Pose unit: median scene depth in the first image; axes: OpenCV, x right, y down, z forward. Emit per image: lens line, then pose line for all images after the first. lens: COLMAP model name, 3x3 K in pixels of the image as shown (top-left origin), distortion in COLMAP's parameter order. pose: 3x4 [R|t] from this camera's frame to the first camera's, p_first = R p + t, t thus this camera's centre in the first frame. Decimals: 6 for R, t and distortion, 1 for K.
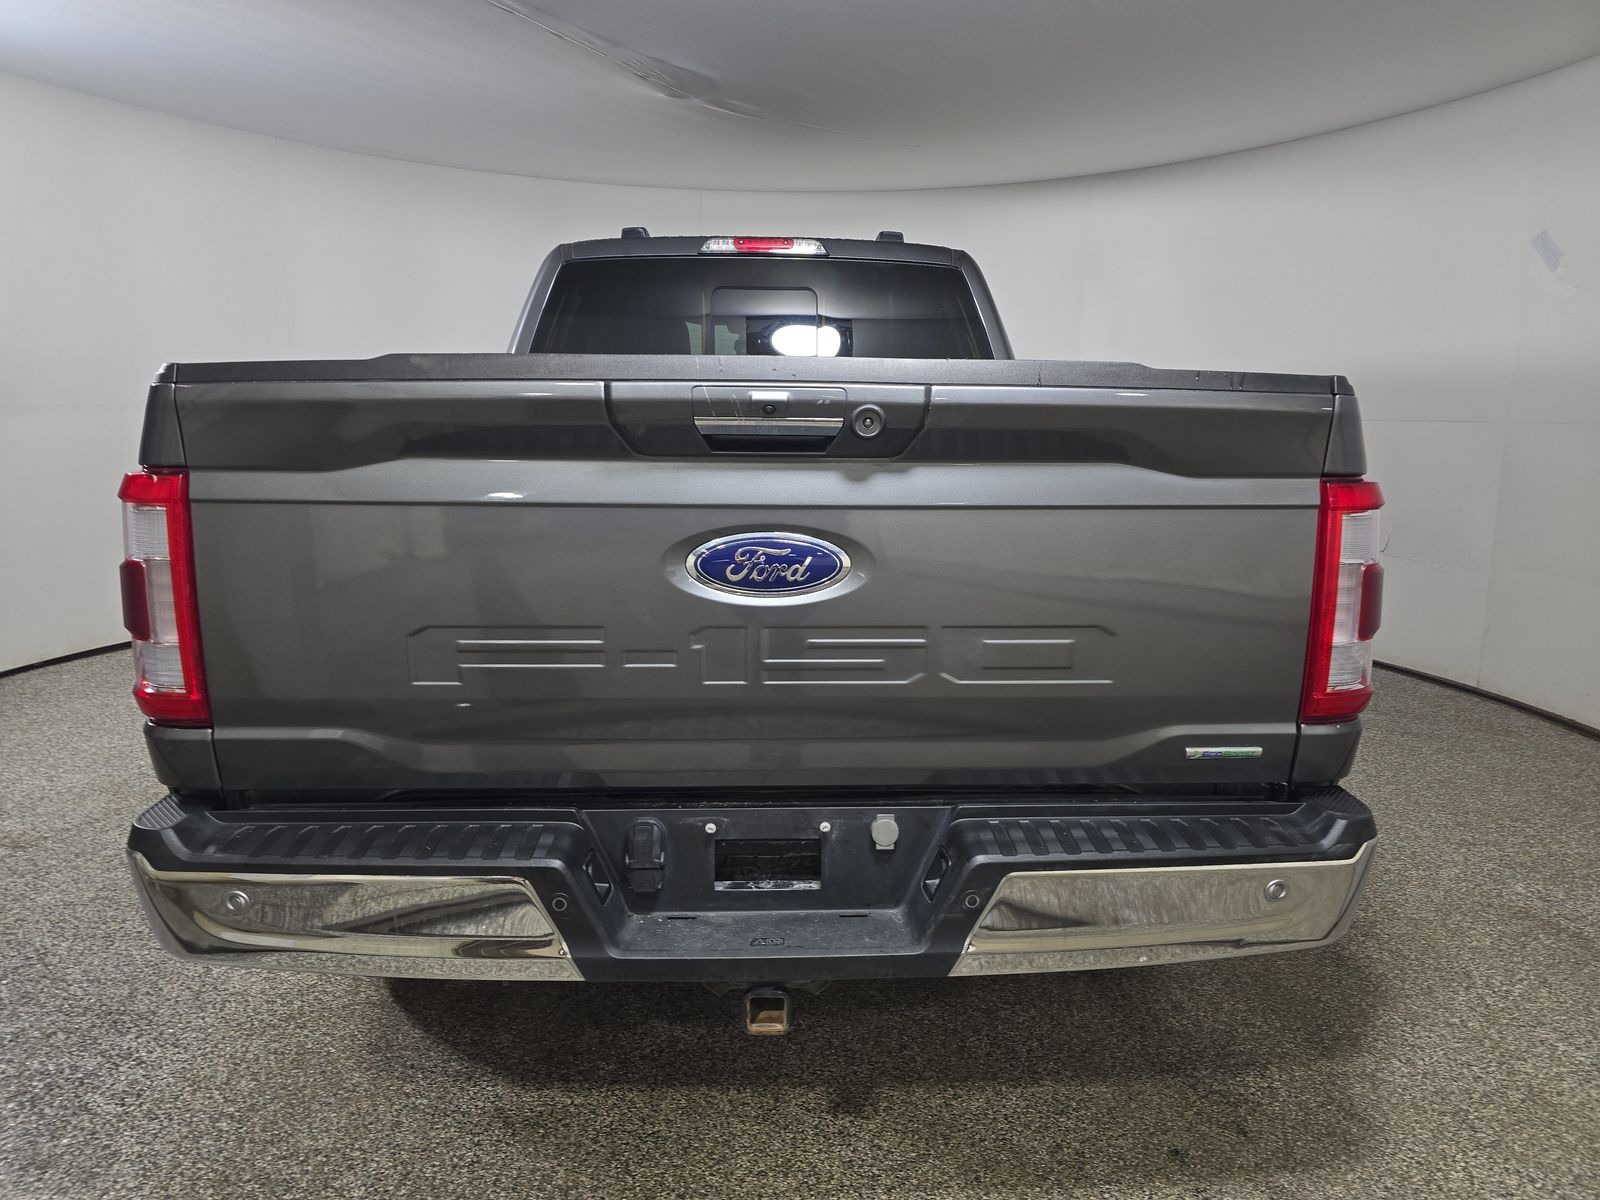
lens RADIAL K [[1089.3, 0, 793.9], [0, 1089.3, 603.2], [0, 0, 1]] dist [0.049059, -0.035670]
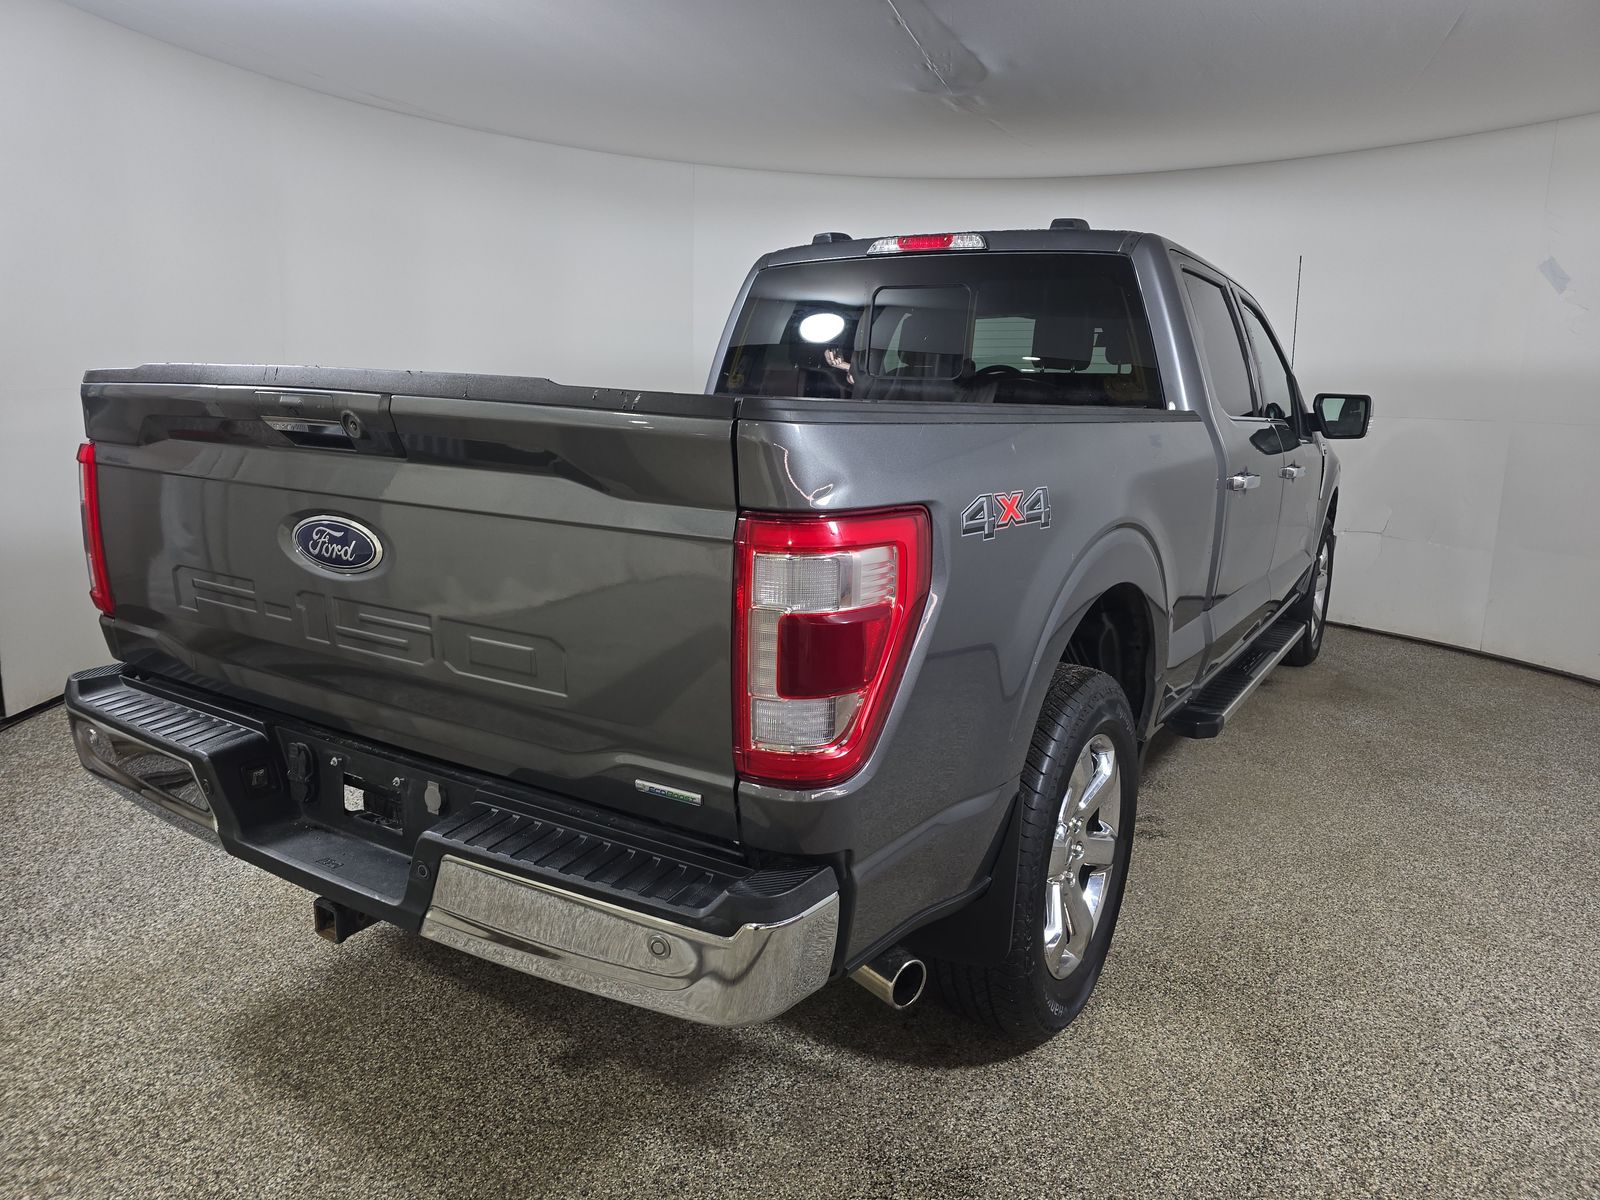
lens RADIAL K [[1089.3, 0, 801.8], [0, 1089.3, 606.0], [0, 0, 1]] dist [0.049059, -0.035670]
pose [[0.822480, 0.127608, -0.554295, 1.023589], [-0.121249, 0.991445, 0.048334, -0.085268], [0.555720, 0.027454, 0.830916, 0.289647]]
